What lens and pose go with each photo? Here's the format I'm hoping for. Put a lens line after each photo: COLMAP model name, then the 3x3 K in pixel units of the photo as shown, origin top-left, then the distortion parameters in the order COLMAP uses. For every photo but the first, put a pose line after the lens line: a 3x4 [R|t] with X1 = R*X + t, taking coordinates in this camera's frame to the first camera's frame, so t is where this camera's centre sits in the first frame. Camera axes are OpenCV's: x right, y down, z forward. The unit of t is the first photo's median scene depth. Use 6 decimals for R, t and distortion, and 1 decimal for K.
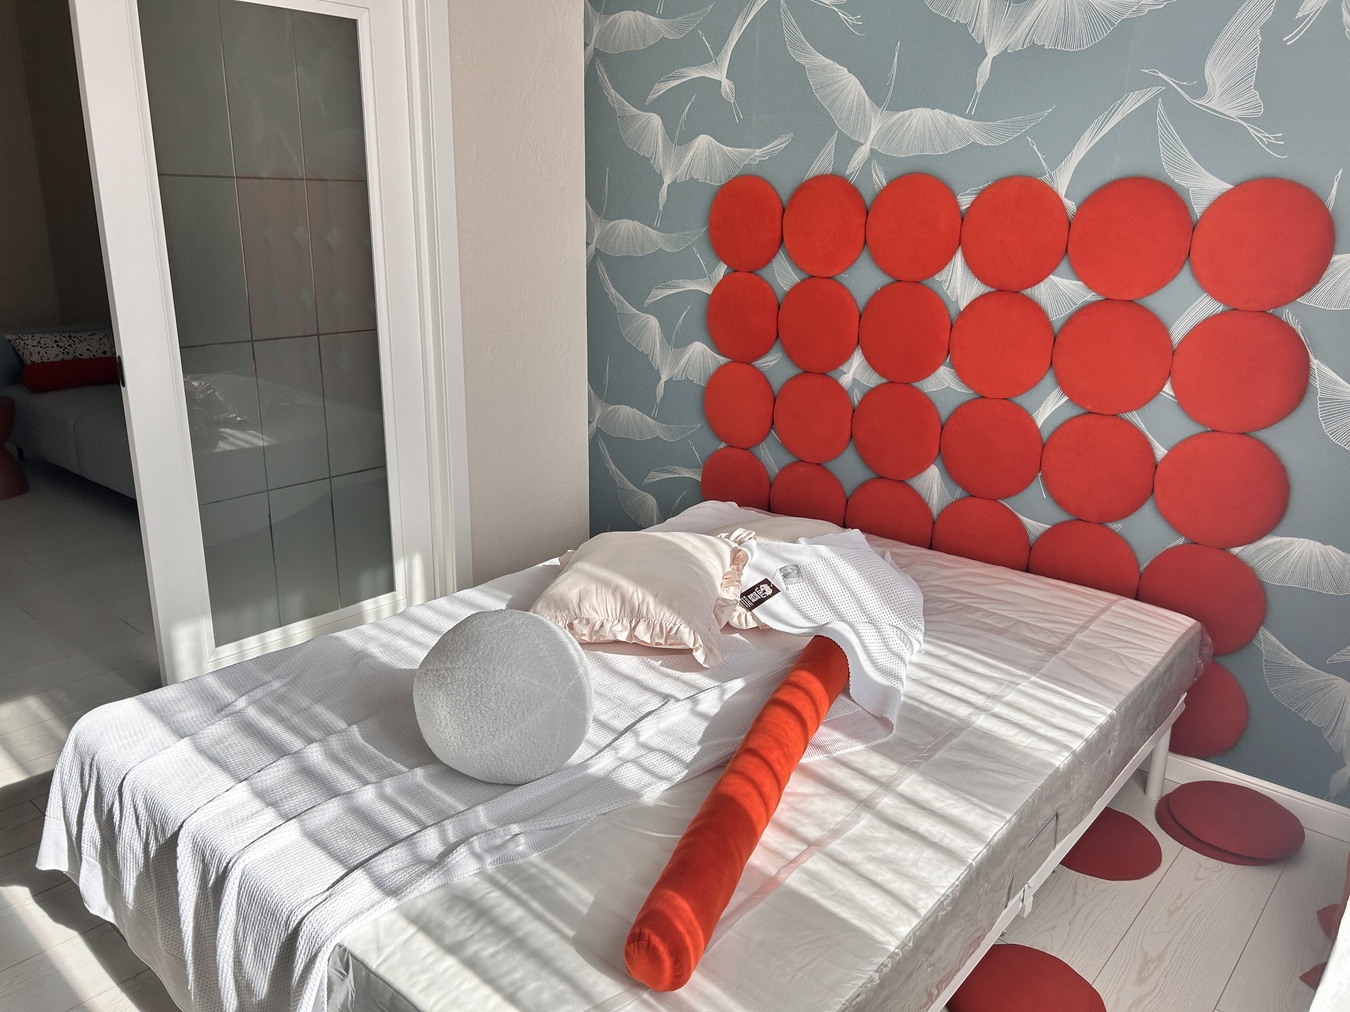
lens RADIAL K [[1018.5, 0, 679.9], [0, 1018.5, 504.2], [0, 0, 1]] dist [0.007170, -0.011513]
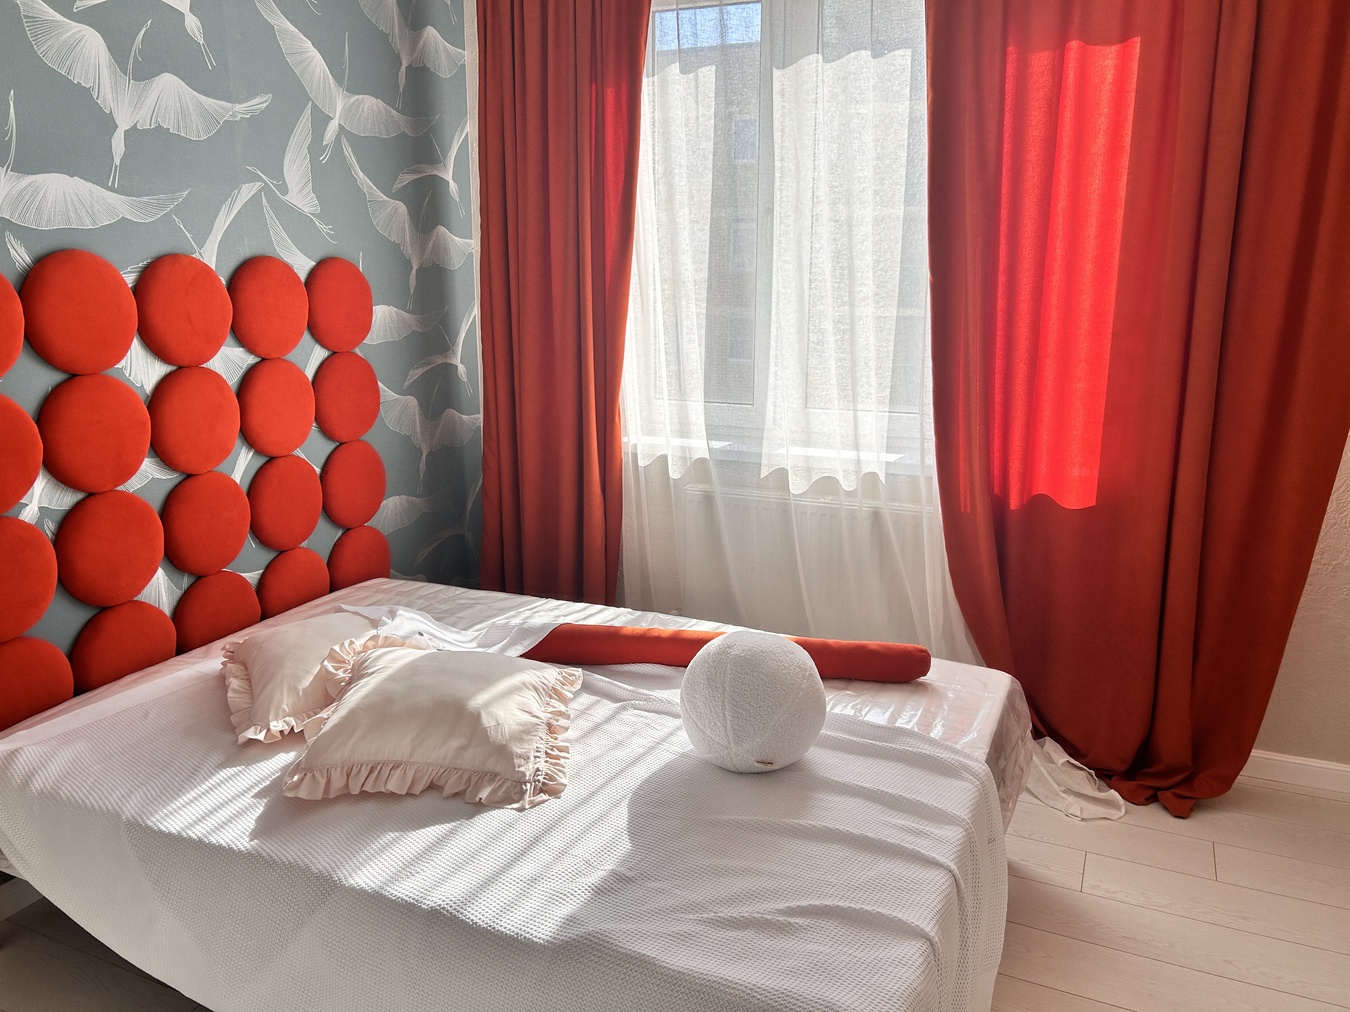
lens RADIAL K [[1018.5, 0, 679.8], [0, 1018.5, 505.4], [0, 0, 1]] dist [0.007170, -0.011513]
pose [[-0.272850, -0.244335, 0.930512, -0.802829], [0.259800, 0.912564, 0.315802, -0.286408], [-0.926313, 0.327914, -0.185515, 0.814509]]
